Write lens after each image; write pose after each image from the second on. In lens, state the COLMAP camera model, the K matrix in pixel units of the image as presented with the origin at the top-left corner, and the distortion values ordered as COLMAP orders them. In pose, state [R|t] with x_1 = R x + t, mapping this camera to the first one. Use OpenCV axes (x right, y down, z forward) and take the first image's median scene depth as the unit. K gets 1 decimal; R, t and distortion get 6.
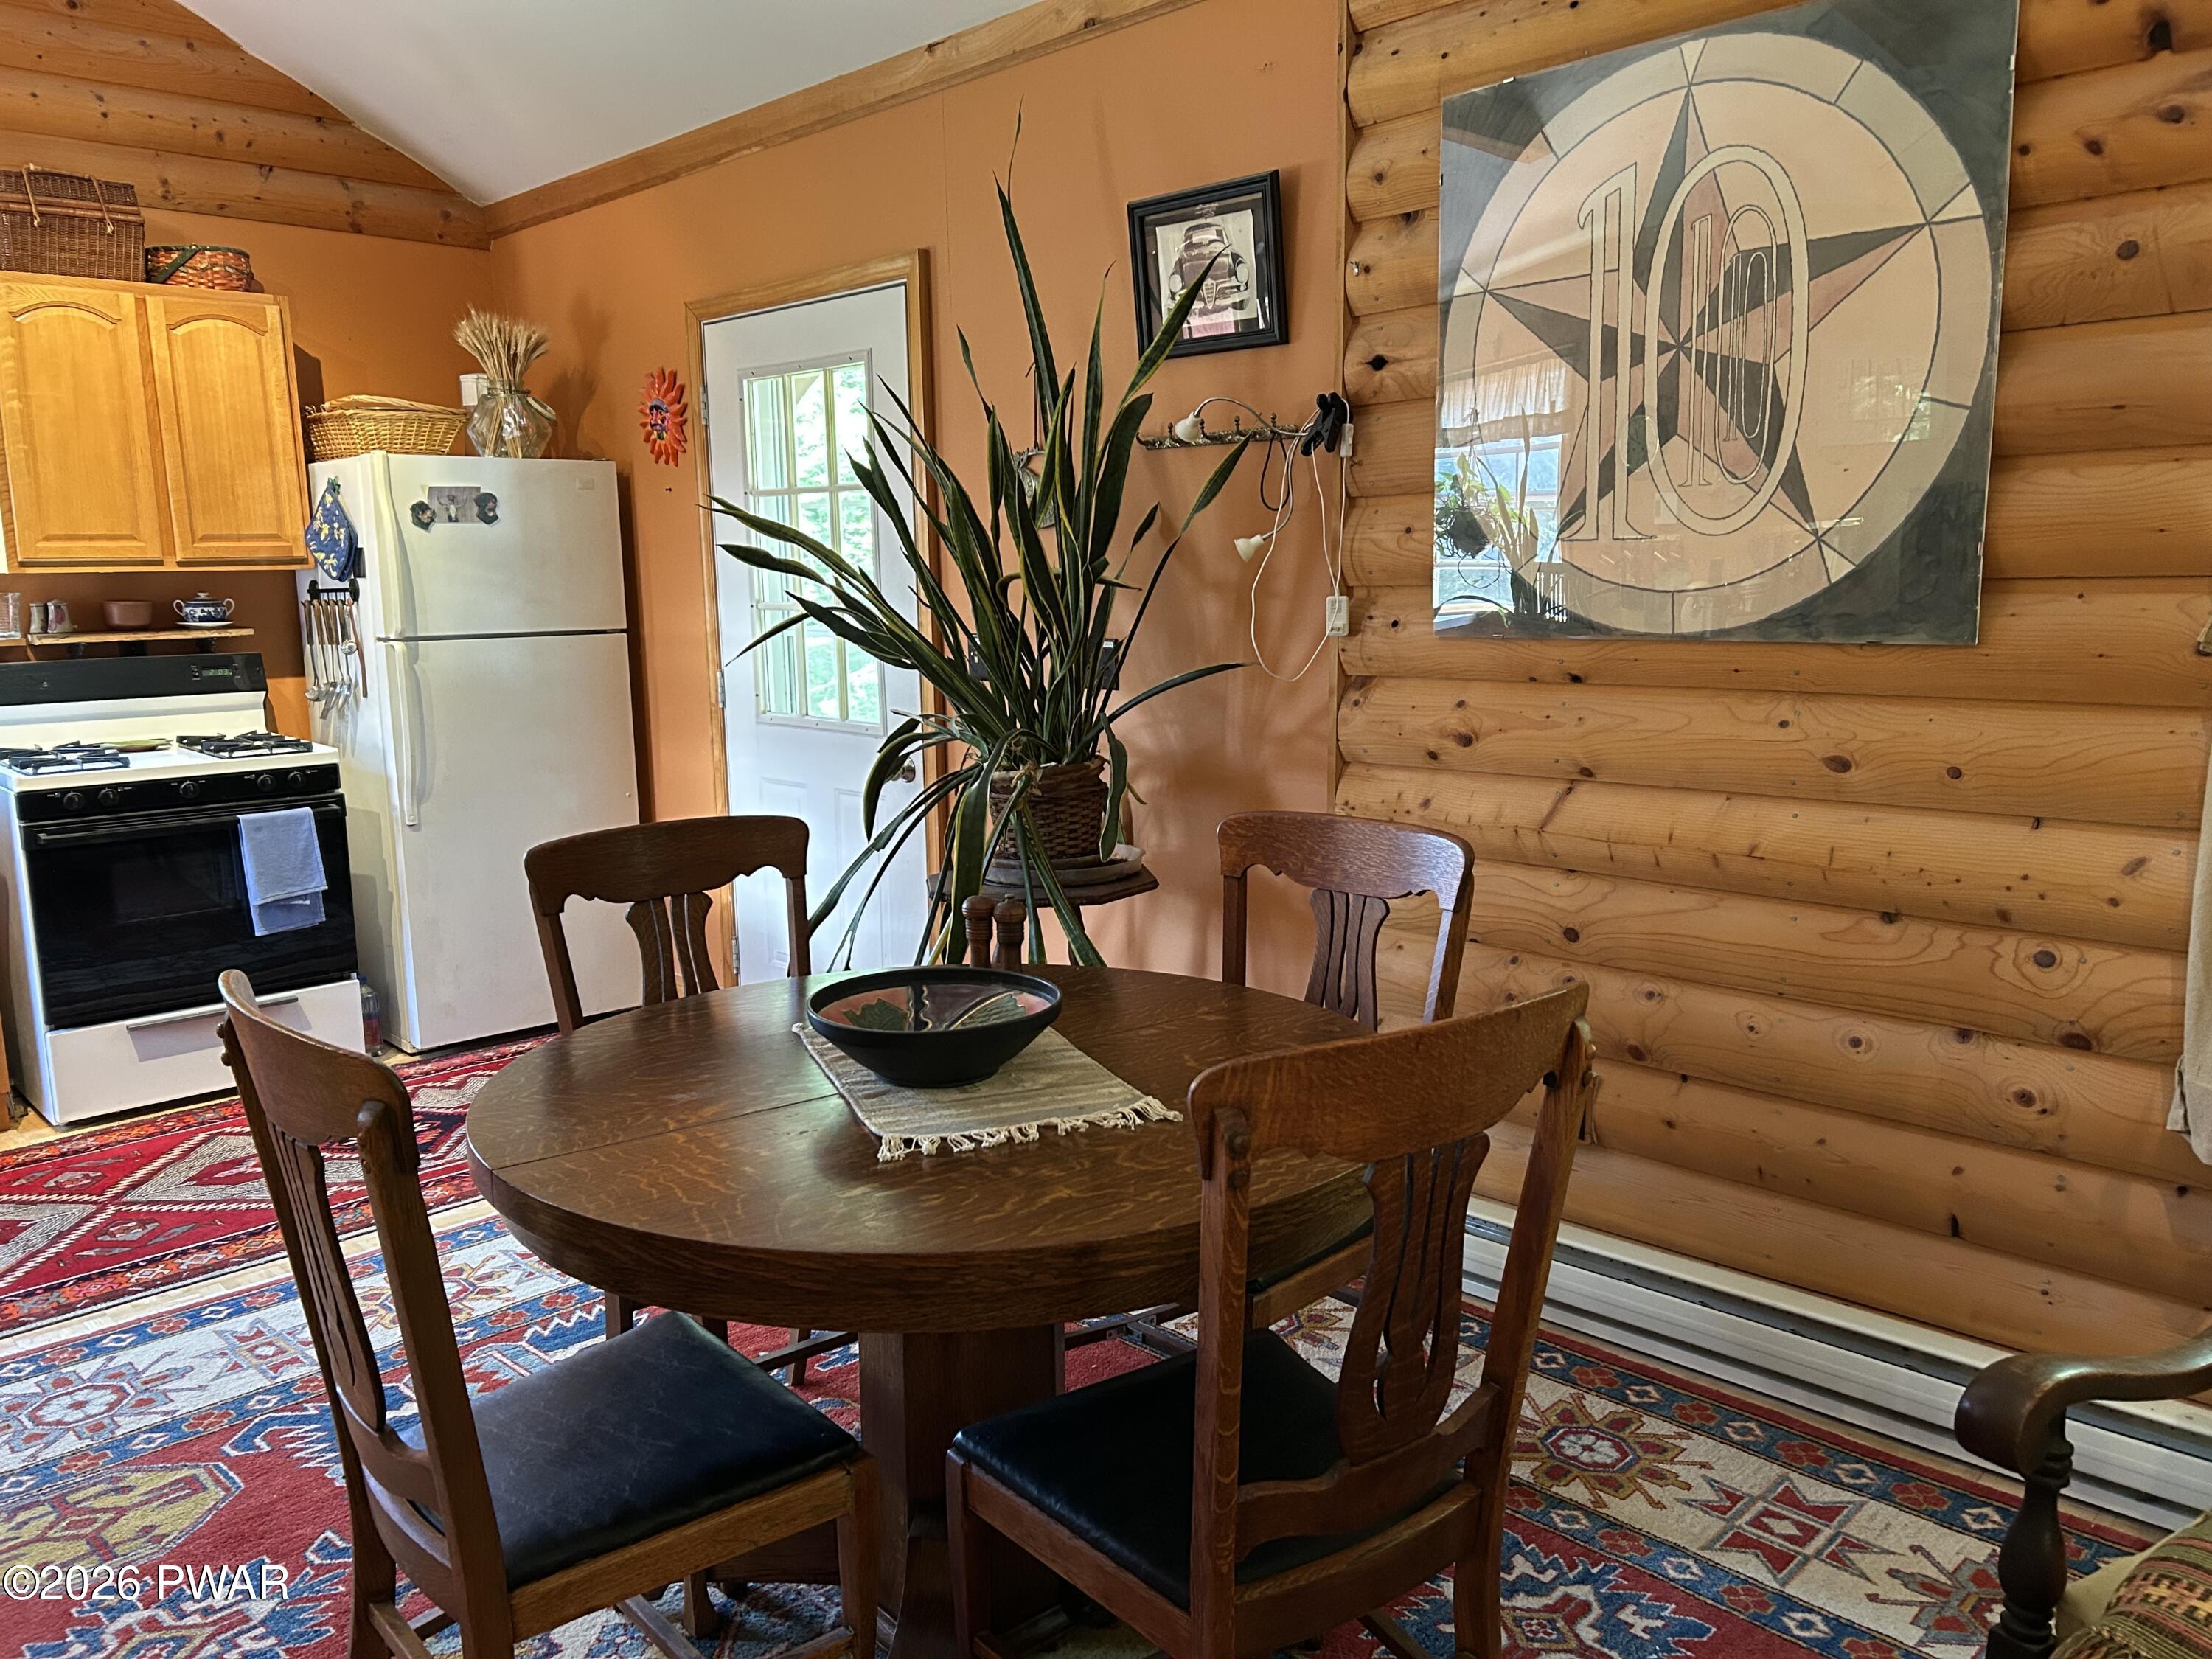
lens RADIAL K [[1630.7, 0, 1126.0], [0, 1630.7, 816.9], [0, 0, 1]] dist [0.006369, -0.003933]
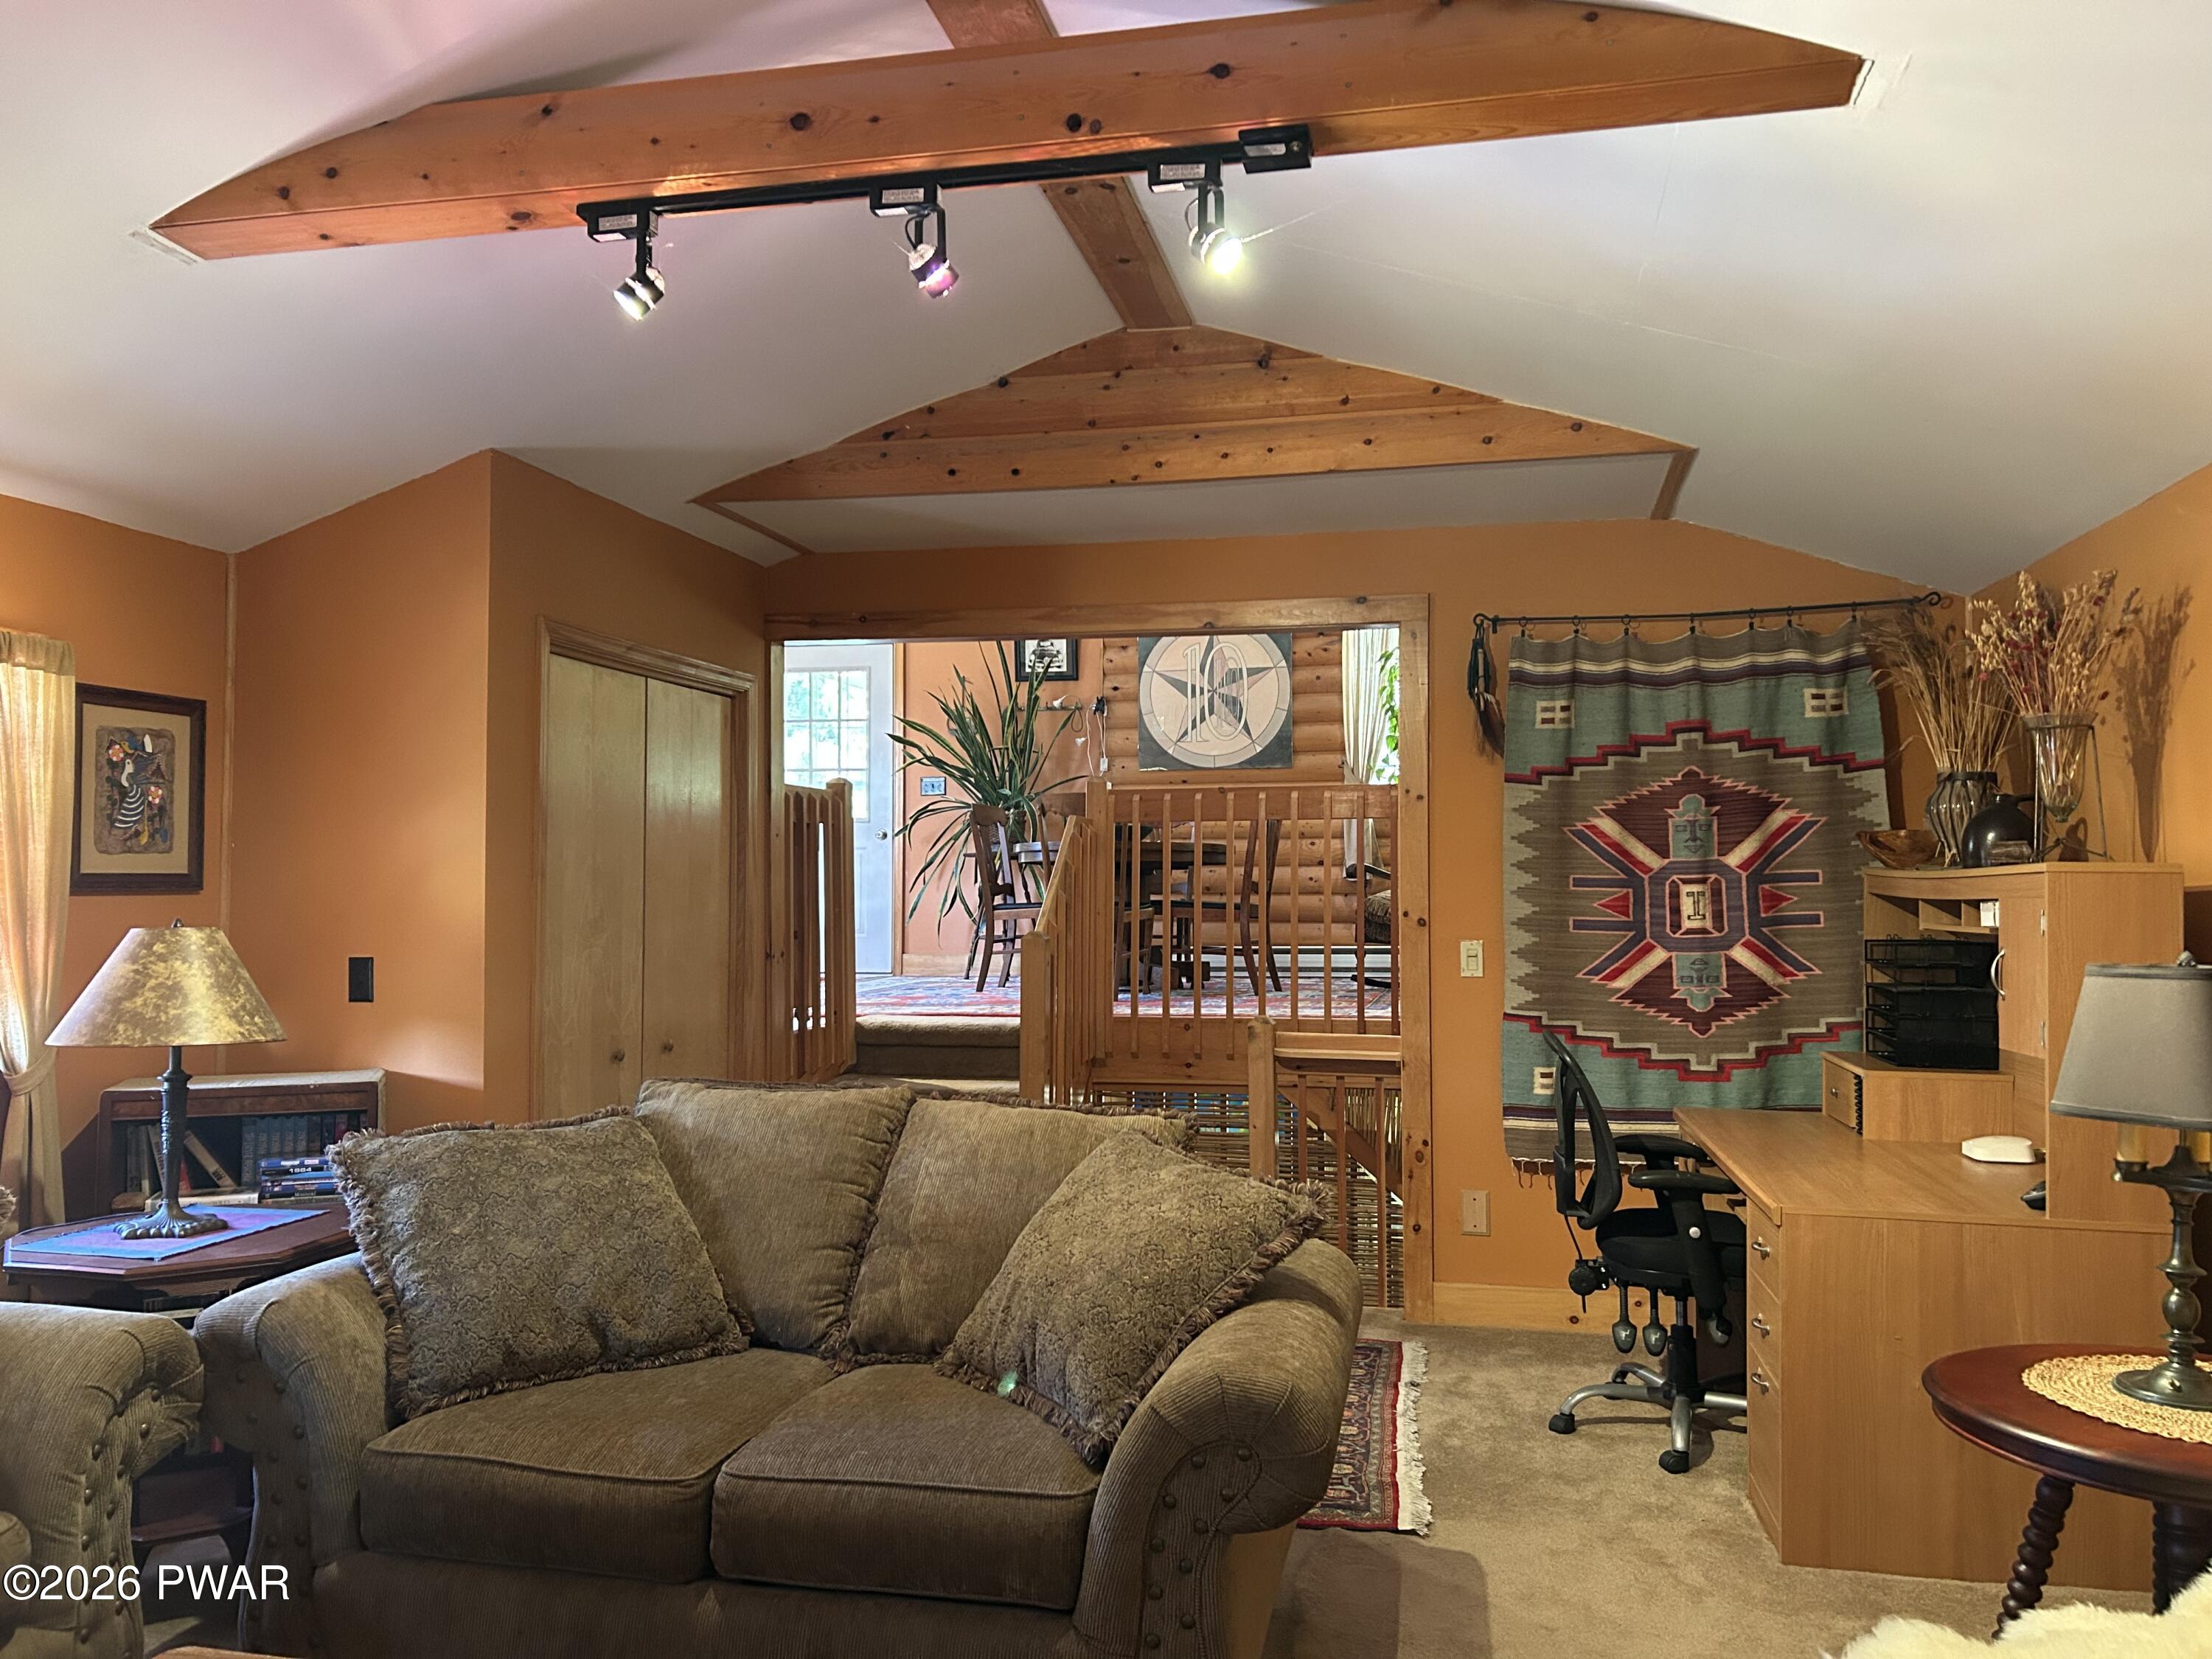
lens RADIAL K [[1630.7, 0, 1105.5], [0, 1630.7, 827.4], [0, 0, 1]] dist [0.006369, -0.003933]
pose [[0.846498, 0.030634, 0.531510, -1.862029], [0.071803, 0.982653, -0.170992, 0.645438], [-0.527528, 0.182908, 0.829614, -1.928698]]
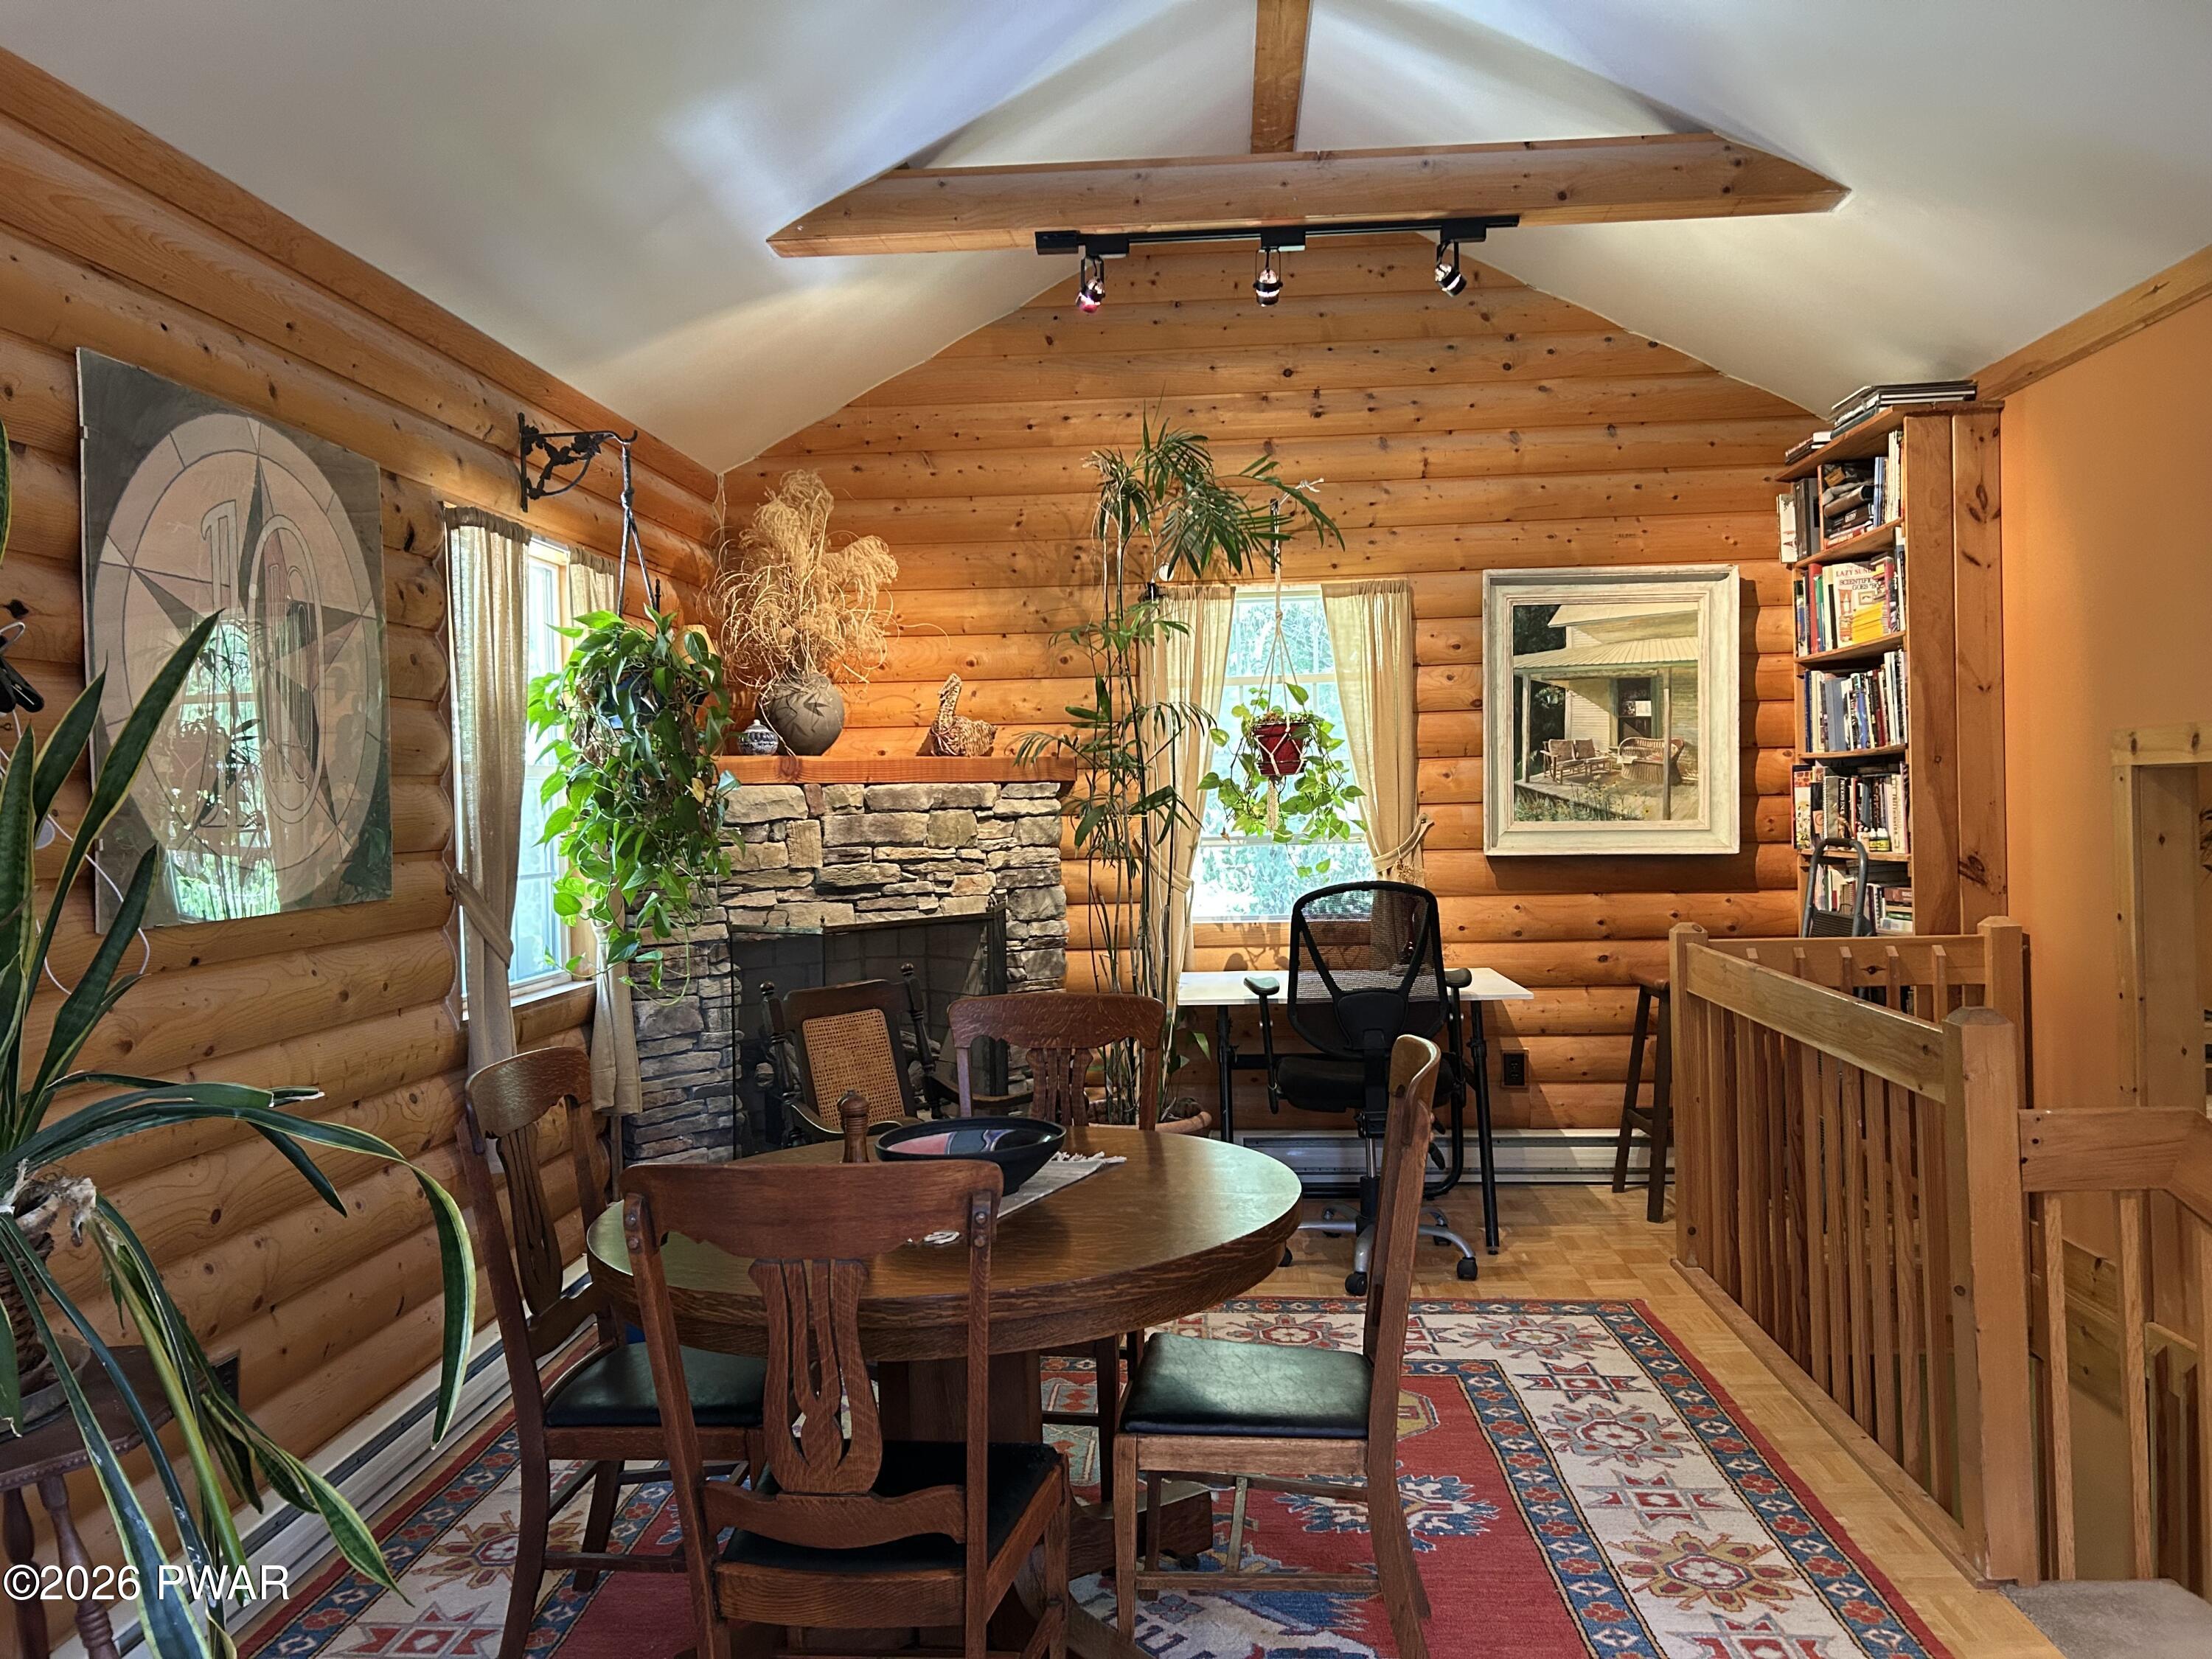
lens RADIAL K [[1630.7, 0, 1116.2], [0, 1630.7, 826.2], [0, 0, 1]] dist [0.006369, -0.003933]
pose [[-0.645919, 0.032686, 0.762706, -0.955262], [0.166880, 0.980965, 0.099287, -0.189213], [-0.744943, 0.191412, -0.639079, 1.325115]]
